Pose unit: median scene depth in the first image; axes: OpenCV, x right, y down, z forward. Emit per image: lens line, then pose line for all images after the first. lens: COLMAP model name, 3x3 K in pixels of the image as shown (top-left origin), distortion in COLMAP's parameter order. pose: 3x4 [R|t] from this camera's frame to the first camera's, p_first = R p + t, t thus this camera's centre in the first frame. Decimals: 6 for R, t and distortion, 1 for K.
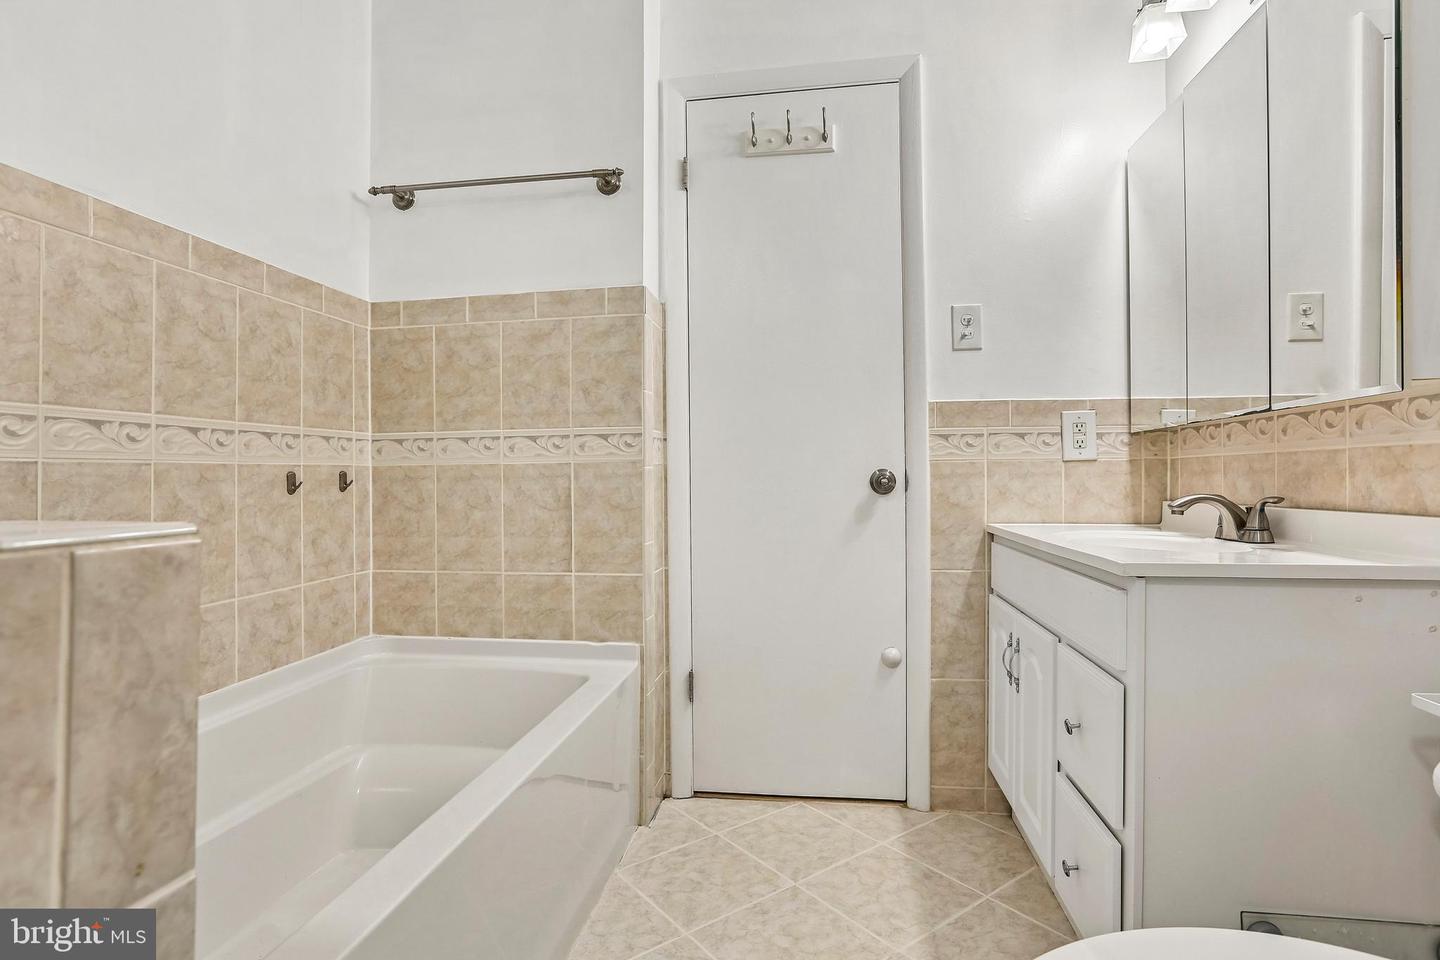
lens RADIAL K [[712.0, 0, 720.0], [0, 712.0, 480.0], [0, 0, 1]] dist [-0.050364, 0.027817]
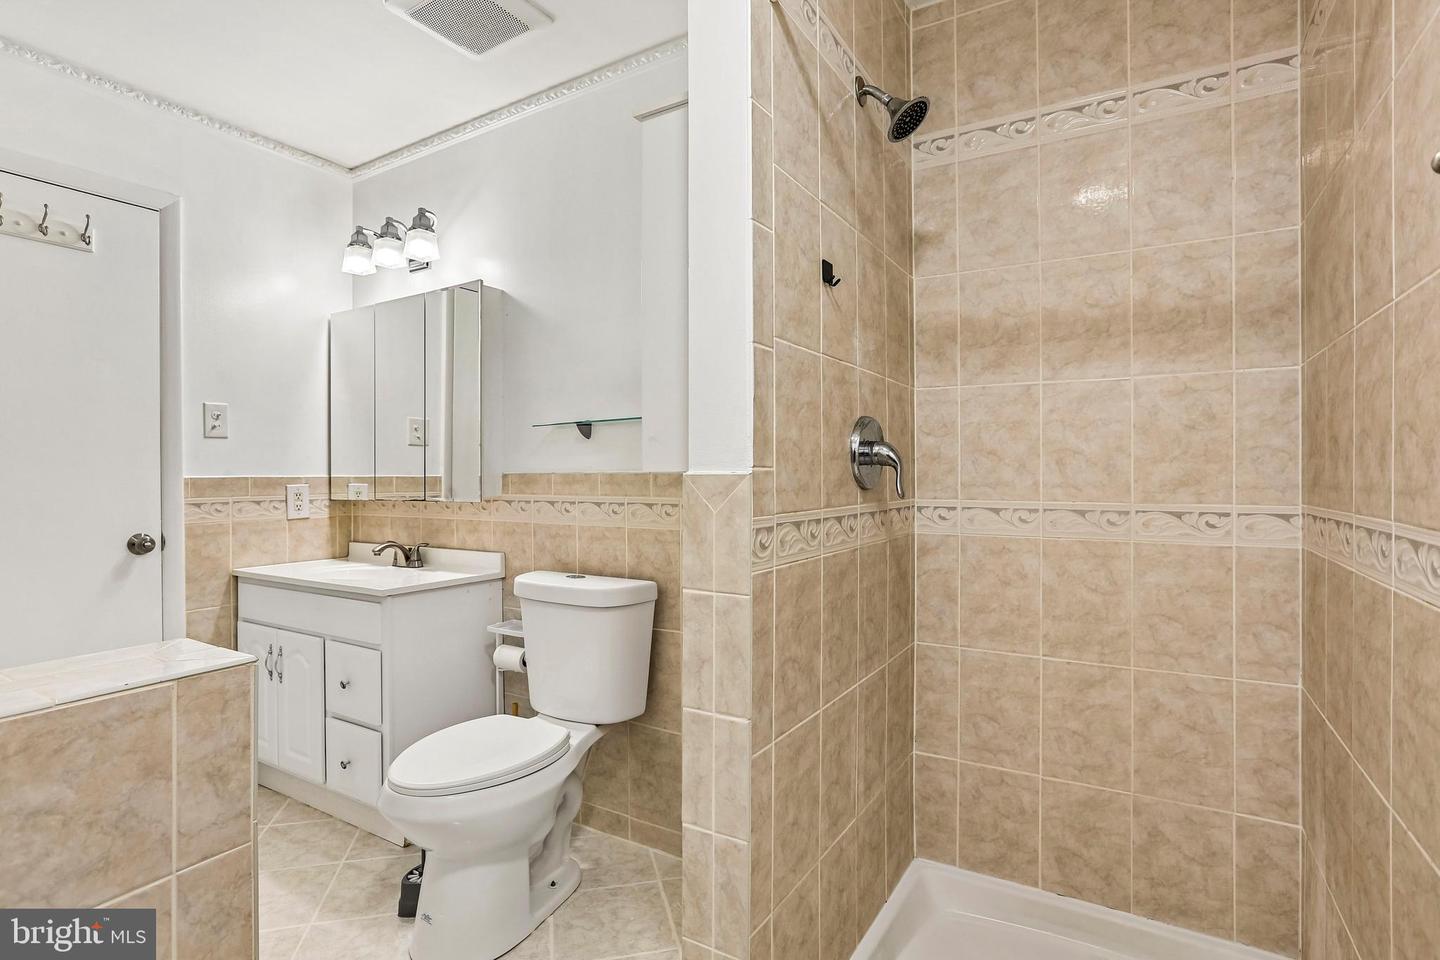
lens RADIAL K [[705.0, 0, 720.0], [0, 705.0, 480.0], [0, 0, 1]] dist [-0.046626, 0.007753]
pose [[0.377468, -0.004692, 0.926011, -0.484528], [0.006655, 0.999975, 0.002354, -0.104863], [-0.925999, 0.005274, 0.377490, -0.347119]]
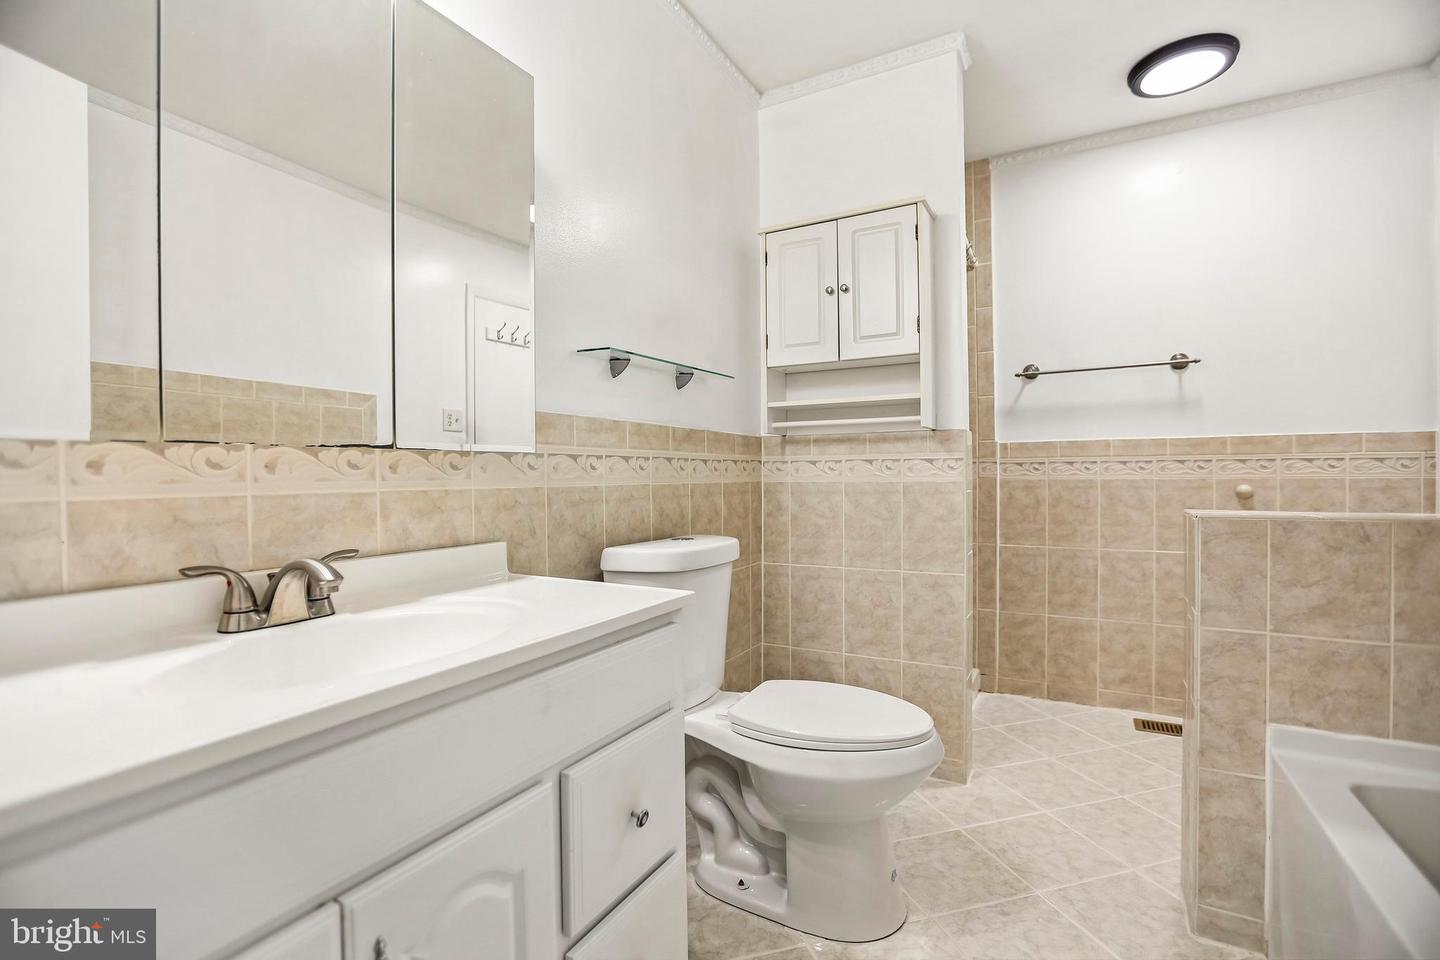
lens RADIAL K [[652.2, 0, 720.0], [0, 652.2, 480.0], [0, 0, 1]] dist [-0.059654, 0.028312]
pose [[-0.938450, -0.036615, 0.343469, 0.085475], [-0.027114, 0.999106, 0.032427, -0.067125], [-0.344350, 0.021118, -0.938604, 1.079056]]
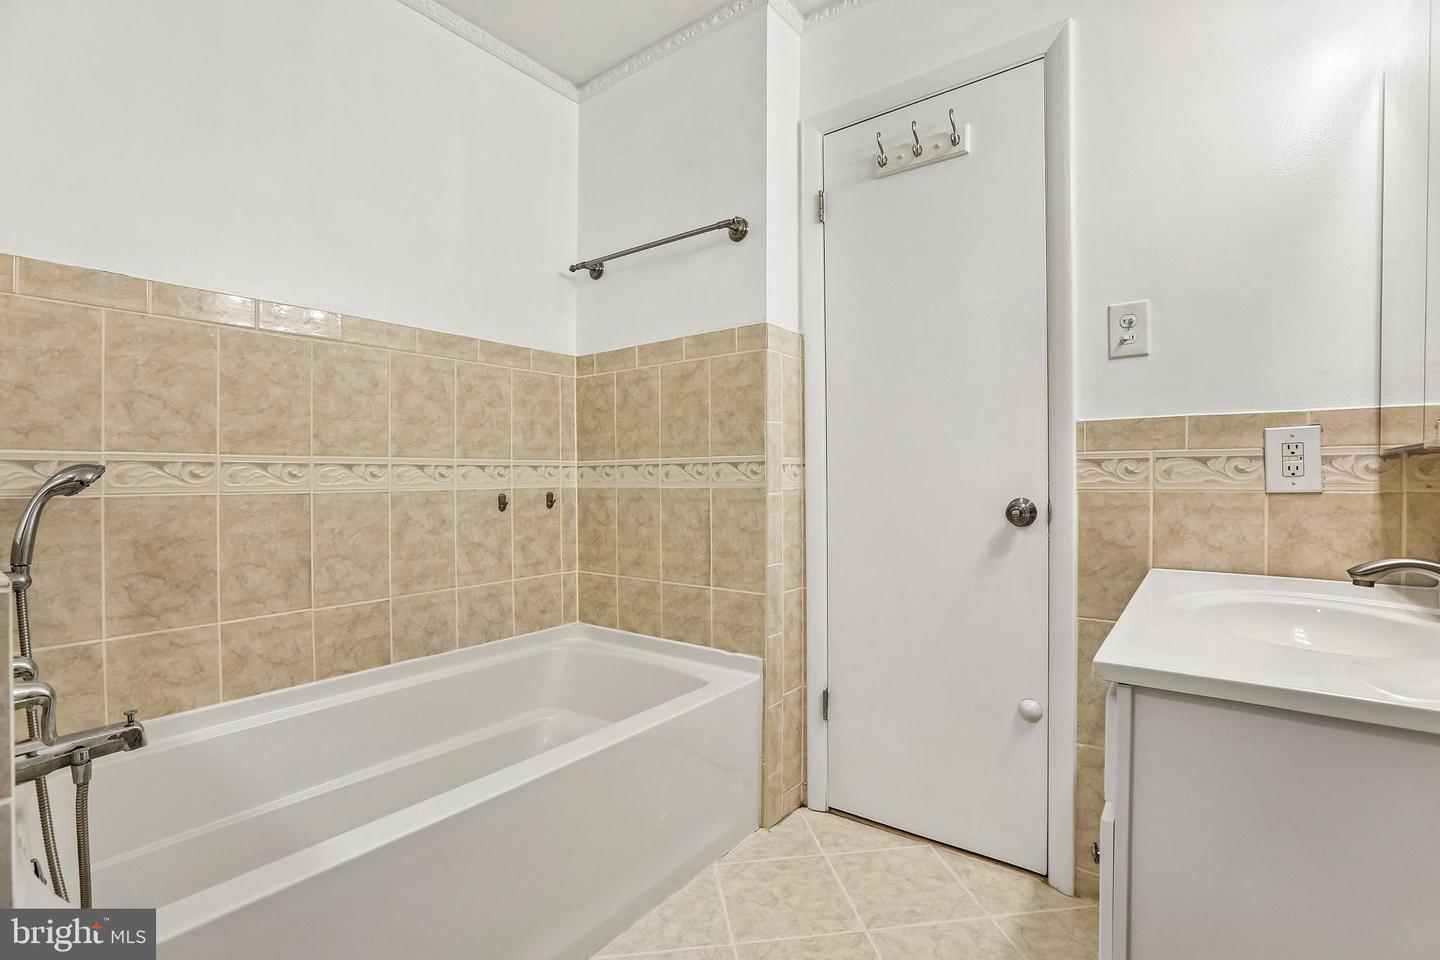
lens RADIAL K [[652.2, 0, 720.0], [0, 652.2, 480.0], [0, 0, 1]] dist [-0.059654, 0.028312]
pose [[0.878131, 0.006476, -0.478377, 0.294237], [-0.006885, 0.999976, 0.000899, -0.037718], [0.478371, 0.002504, 0.878154, 0.113030]]
